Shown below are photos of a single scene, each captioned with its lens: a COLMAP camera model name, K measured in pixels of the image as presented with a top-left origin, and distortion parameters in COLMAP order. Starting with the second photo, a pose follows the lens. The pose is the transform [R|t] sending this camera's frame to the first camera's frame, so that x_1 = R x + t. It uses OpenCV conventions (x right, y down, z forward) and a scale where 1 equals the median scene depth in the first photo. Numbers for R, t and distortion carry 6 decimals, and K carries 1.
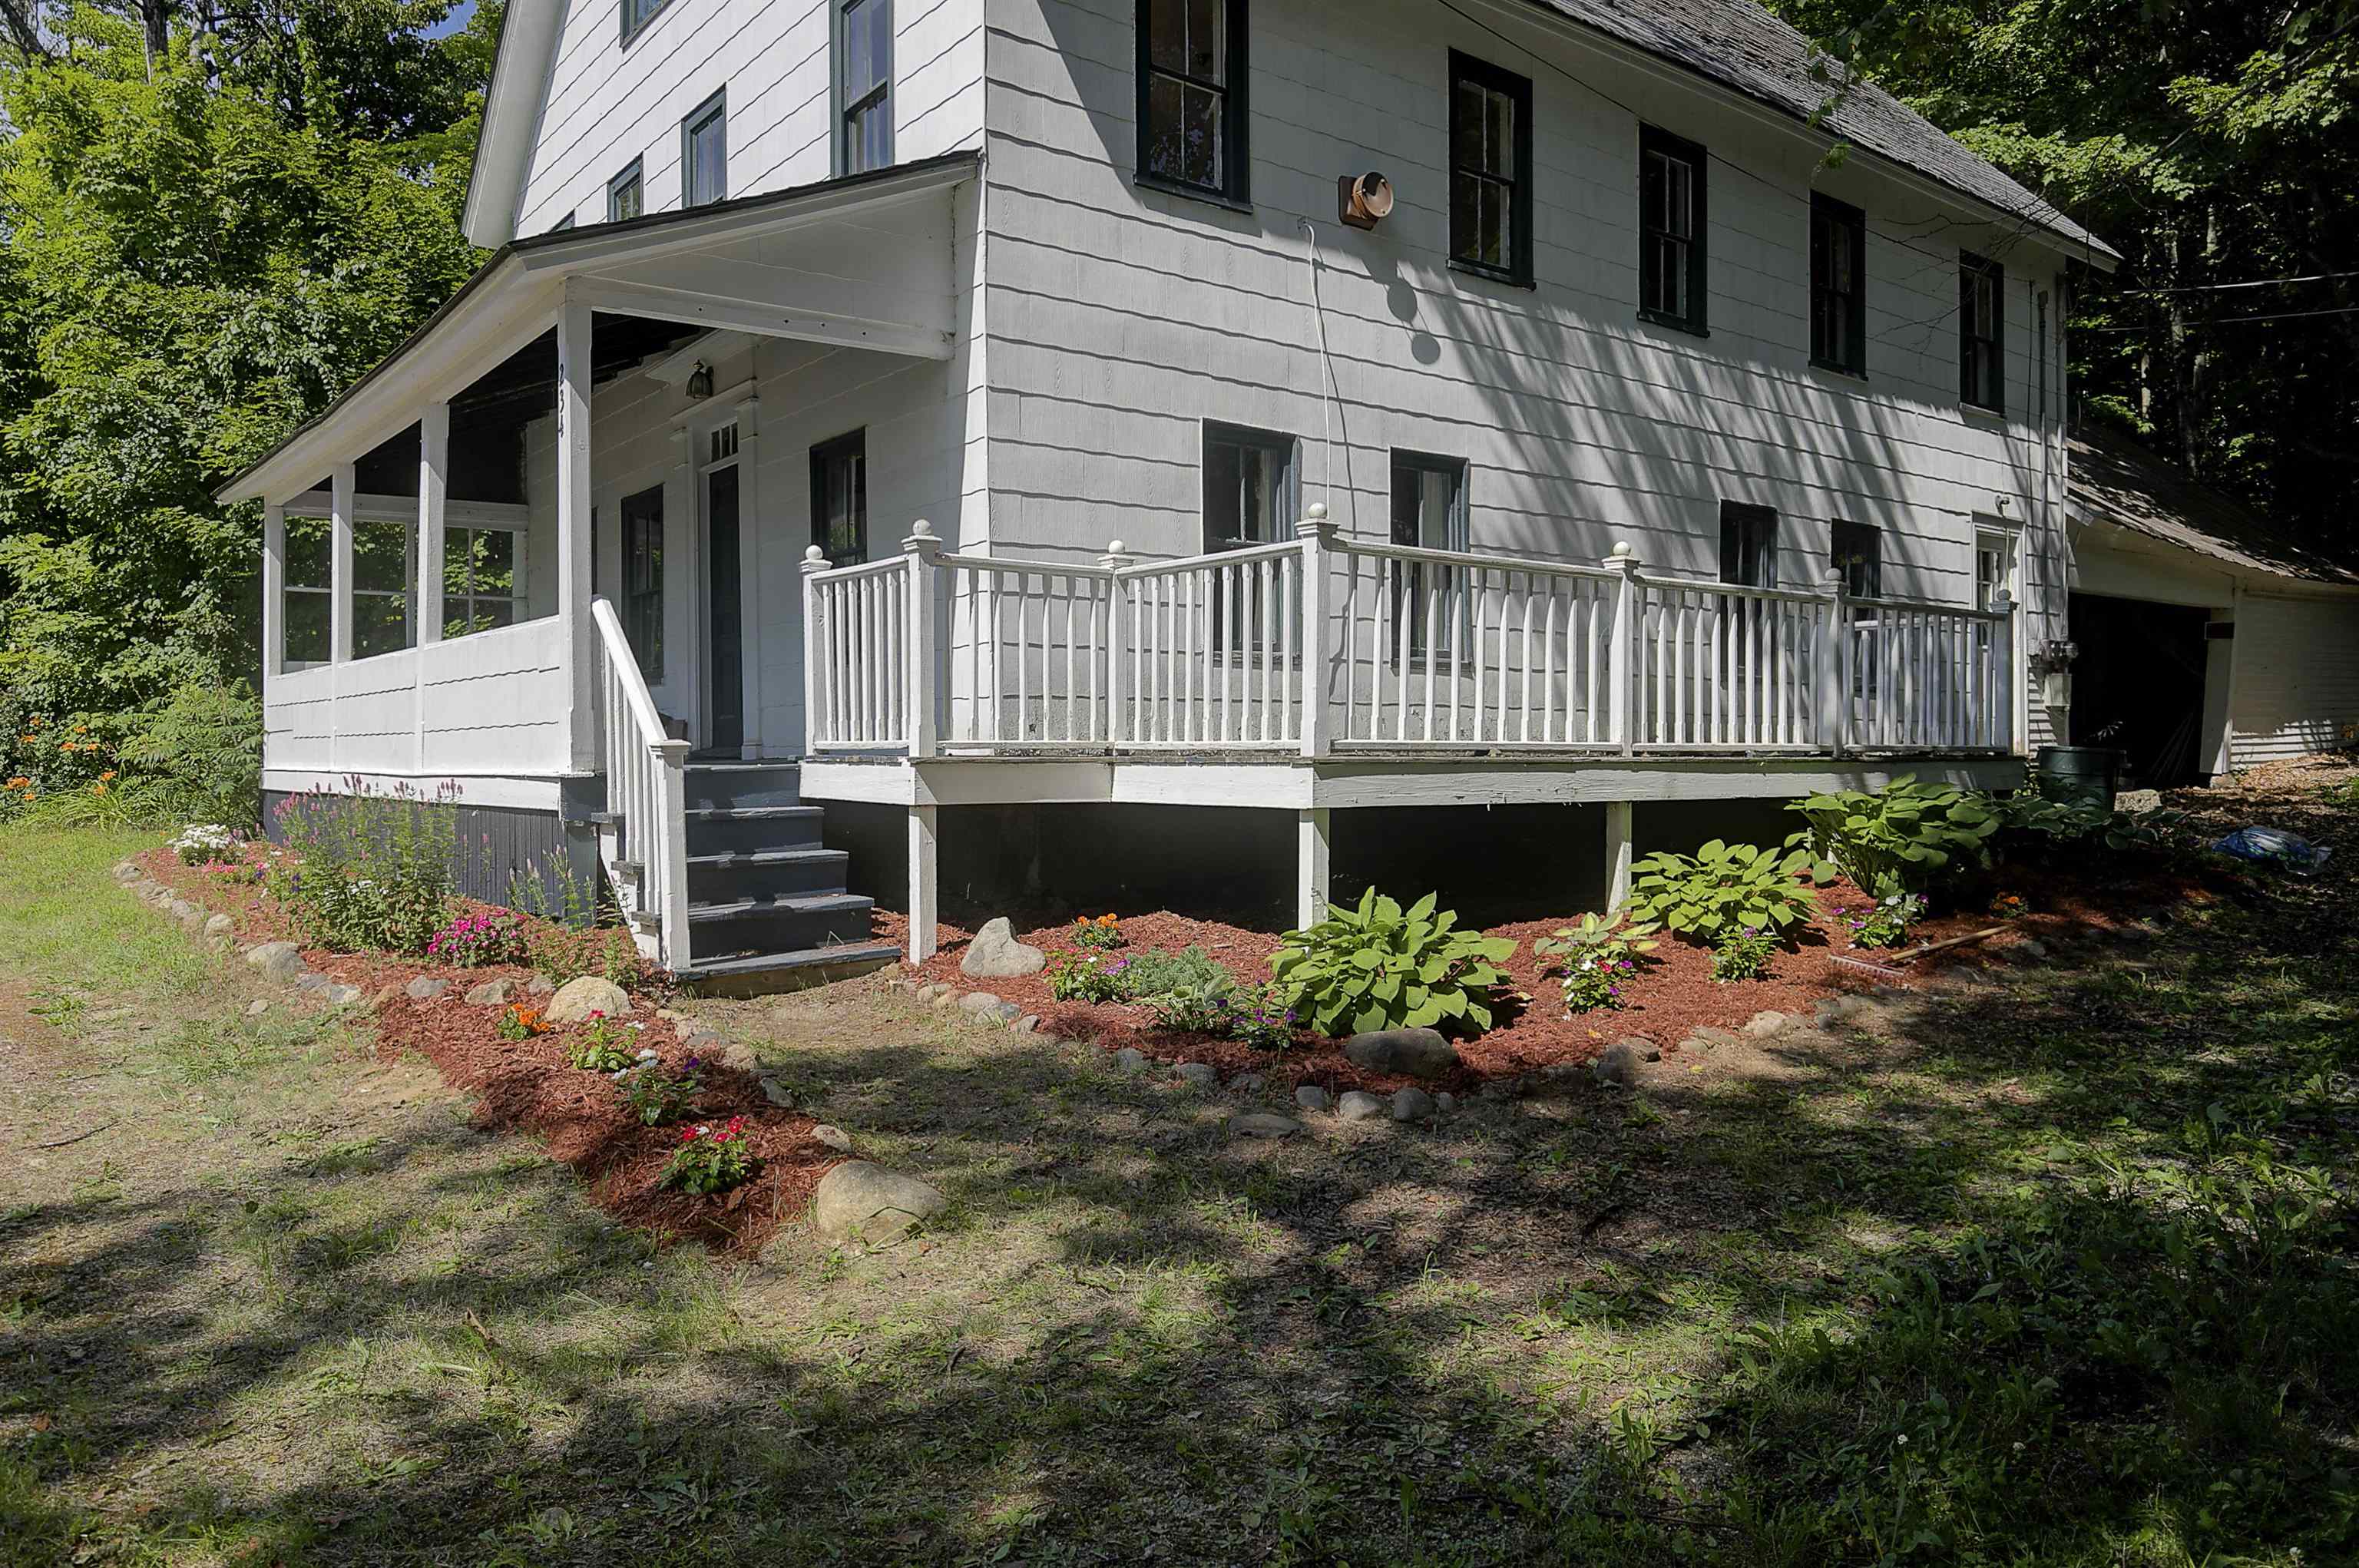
lens RADIAL K [[1607.9, 0, 1181.3], [0, 1607.9, 784.0], [0, 0, 1]] dist [0.006029, -0.002049]
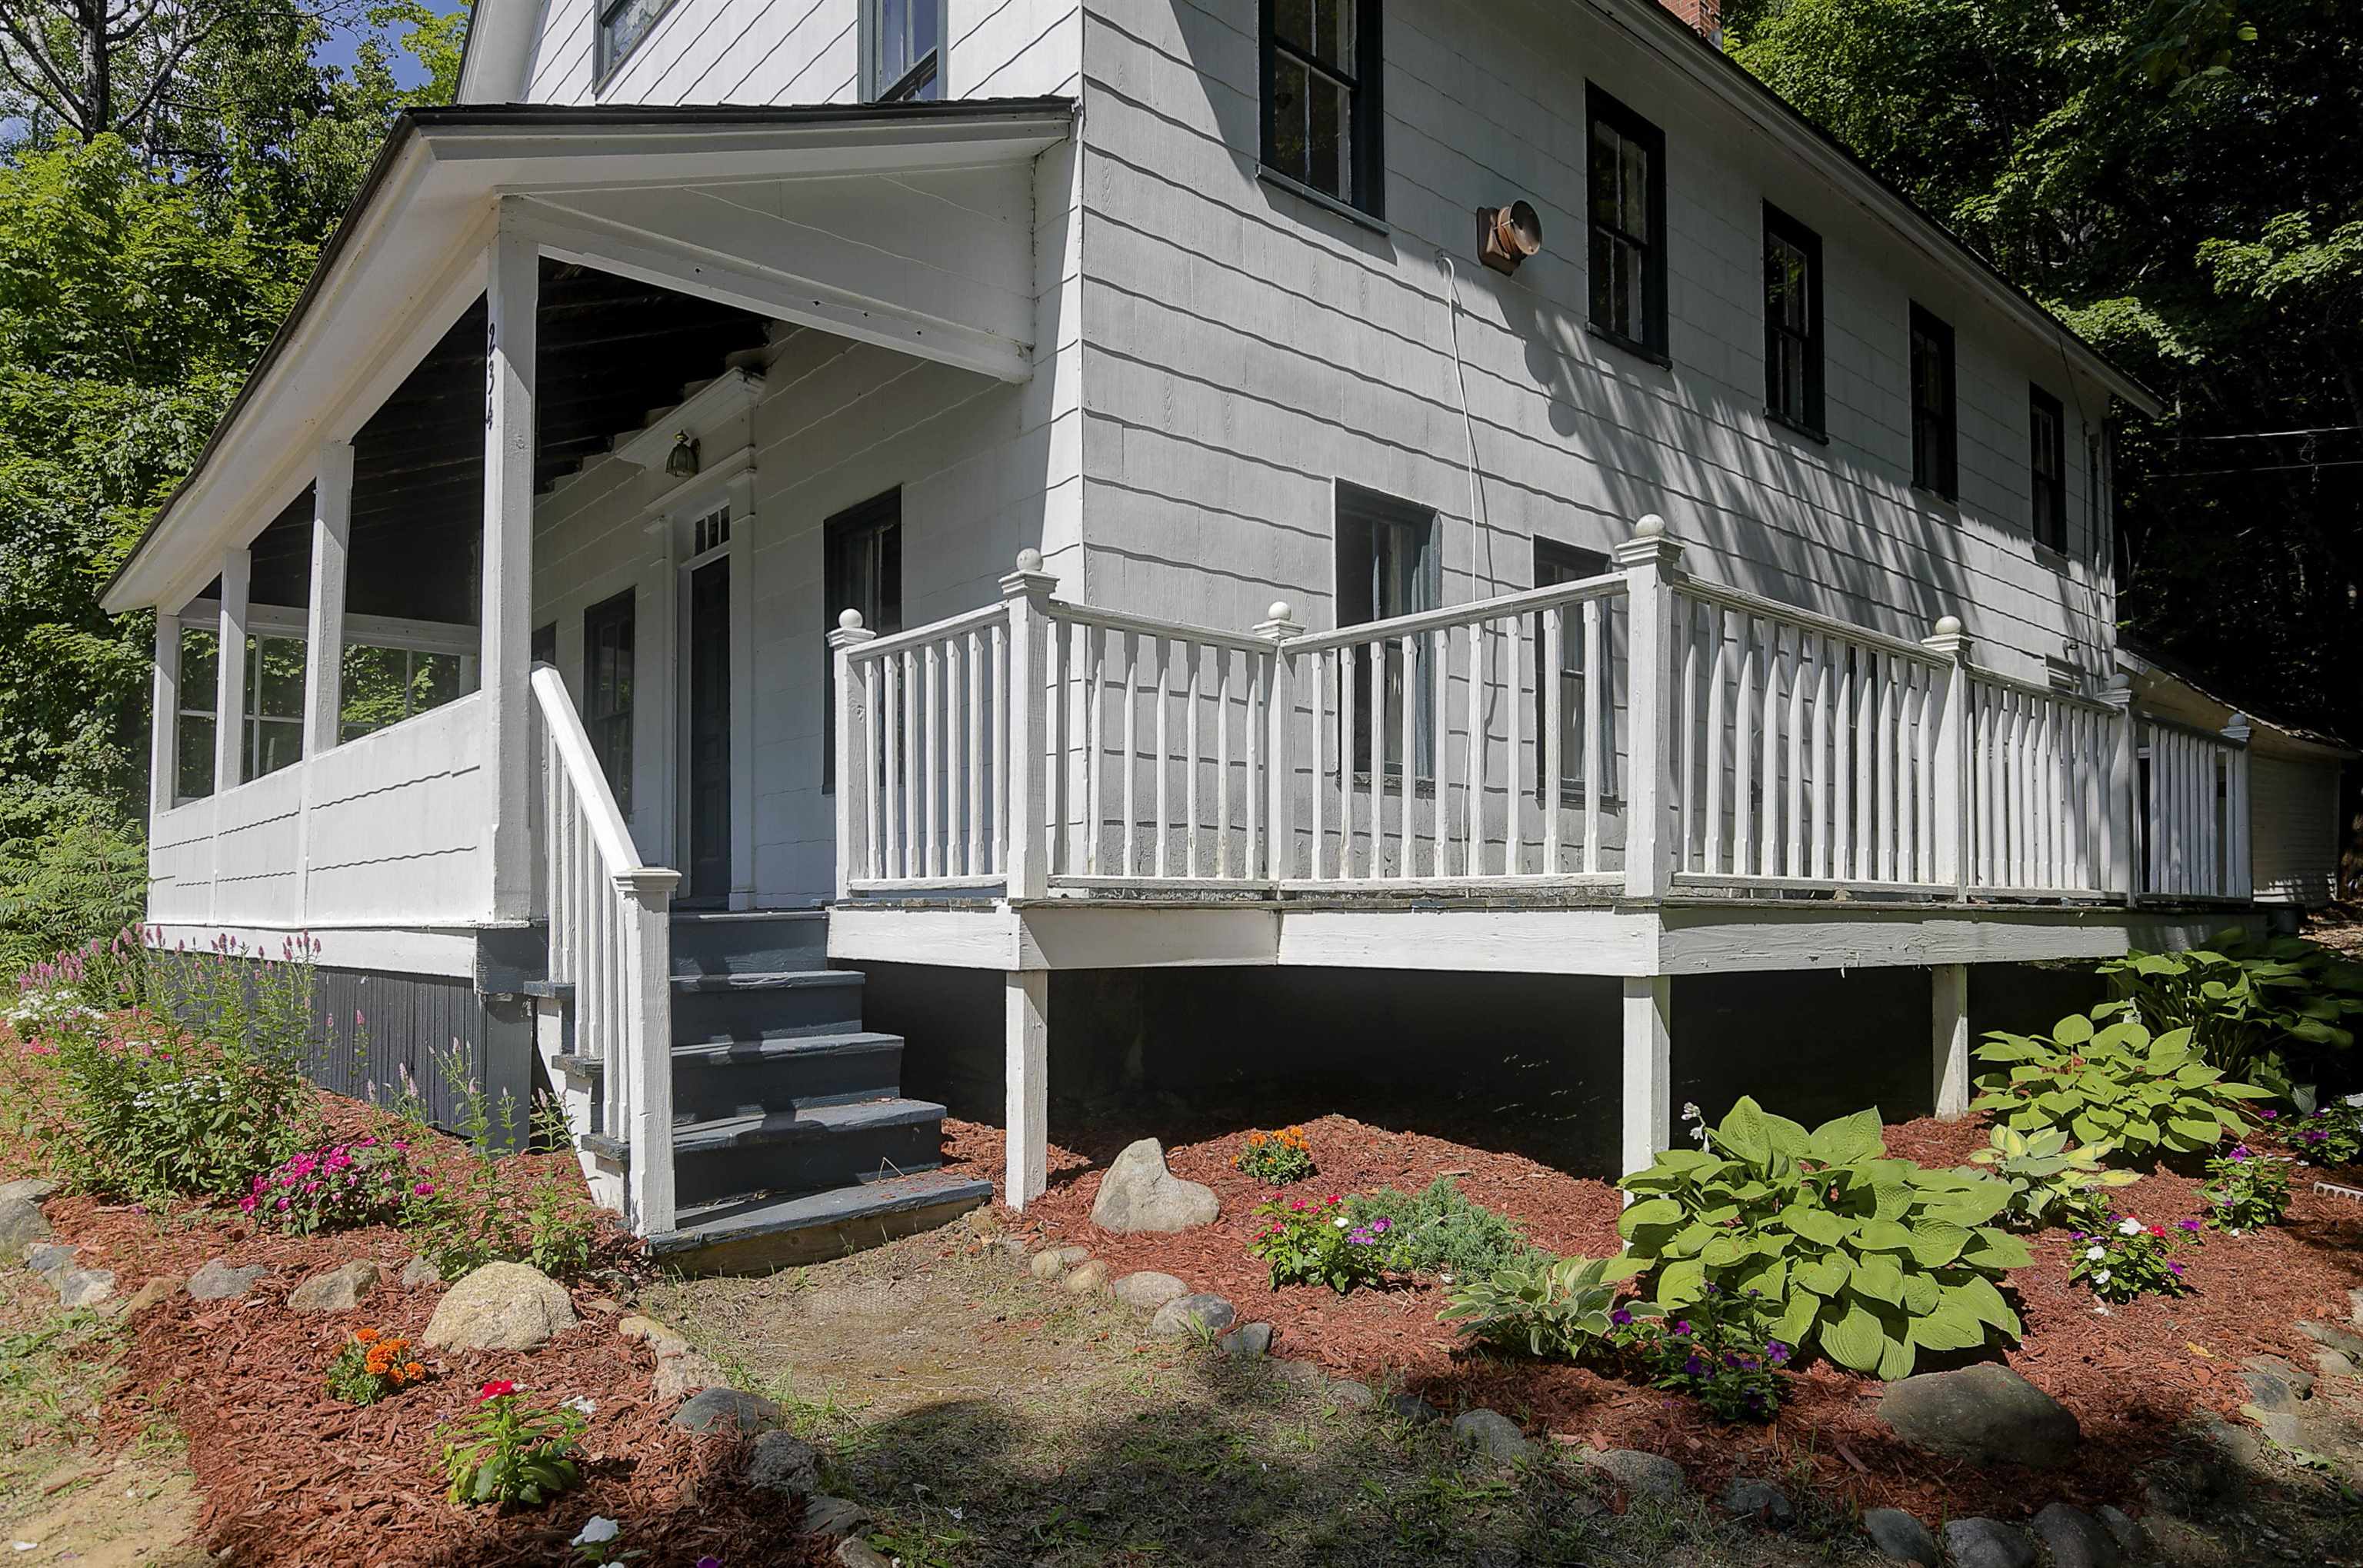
lens RADIAL K [[1430.2, 0, 1188.6], [0, 1430.2, 884.4], [0, 0, 1]] dist [0.001618, 0.003376]
pose [[0.997954, 0.003096, 0.063867, -0.113873], [-0.000460, 0.999149, -0.041239, 0.001735], [-0.063941, 0.041126, 0.997106, 0.342331]]
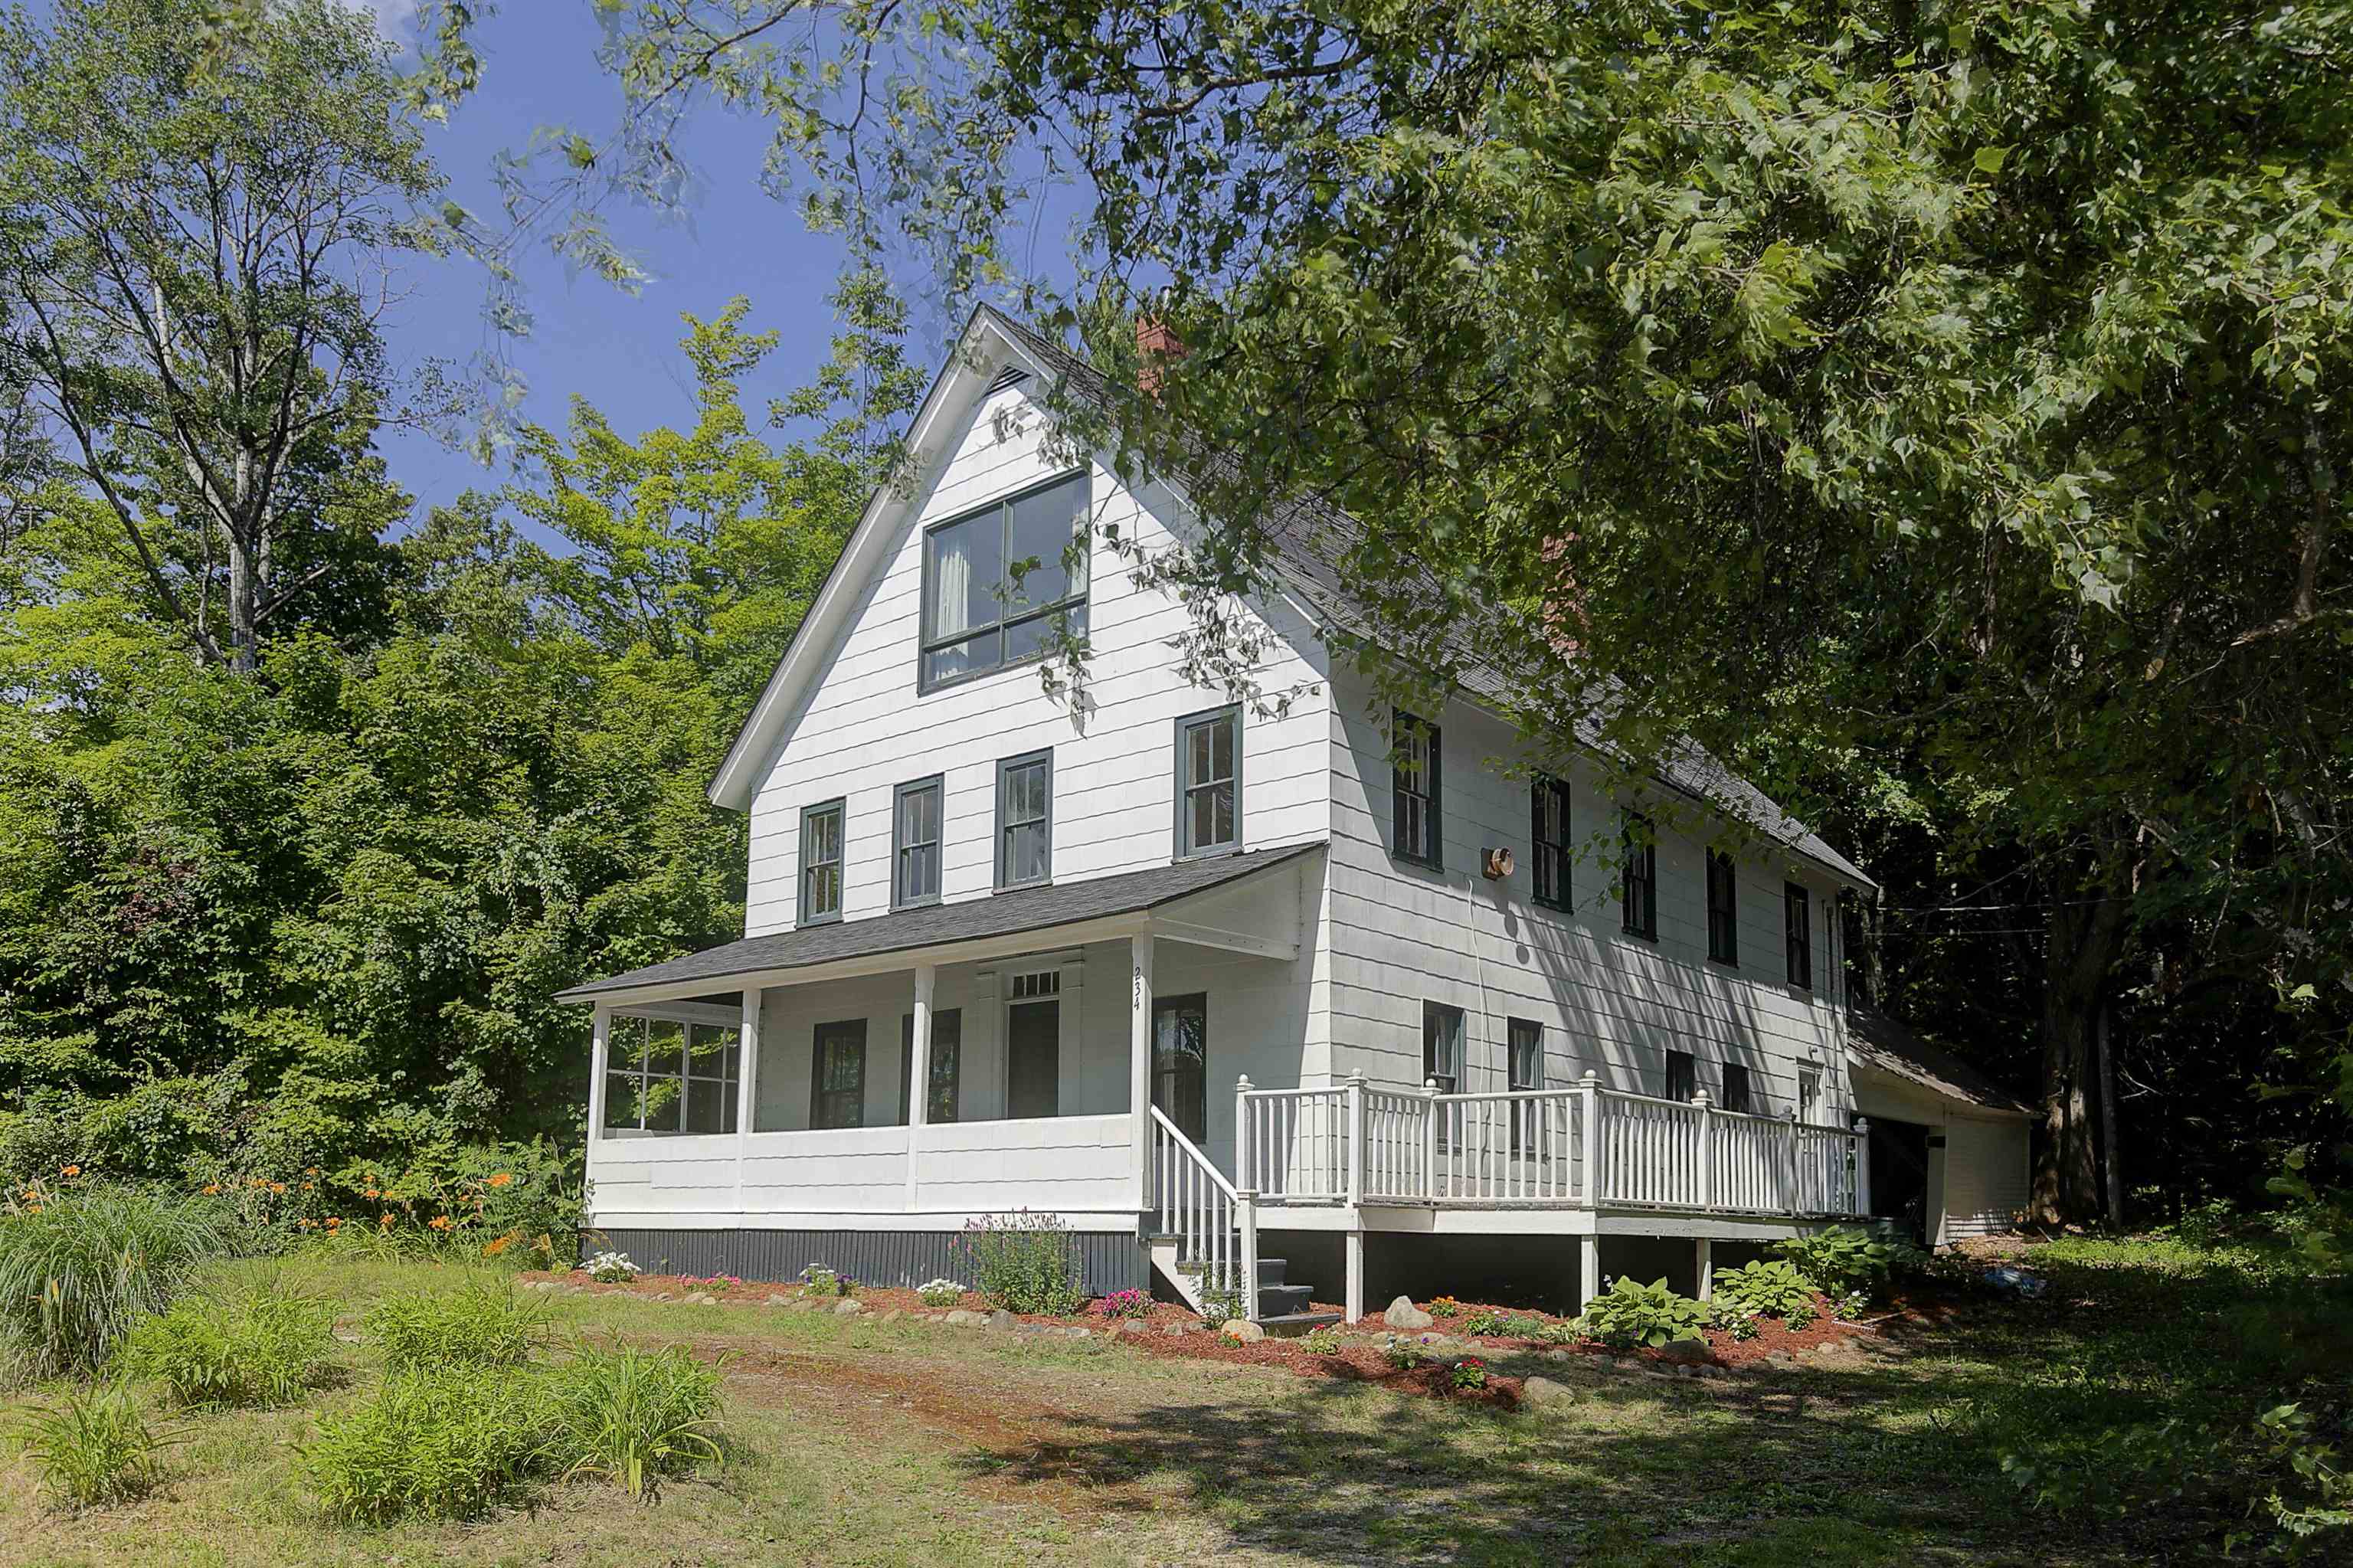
lens RADIAL K [[1693.0, 0, 1176.2], [0, 1693.0, 1060.3], [0, 0, 1]] dist [0.002293, -0.000051]
pose [[0.980197, 0.036648, 0.194604, -0.613557], [-0.012611, 0.992283, -0.123348, 0.050509], [-0.197623, 0.118451, 0.973095, -0.653369]]
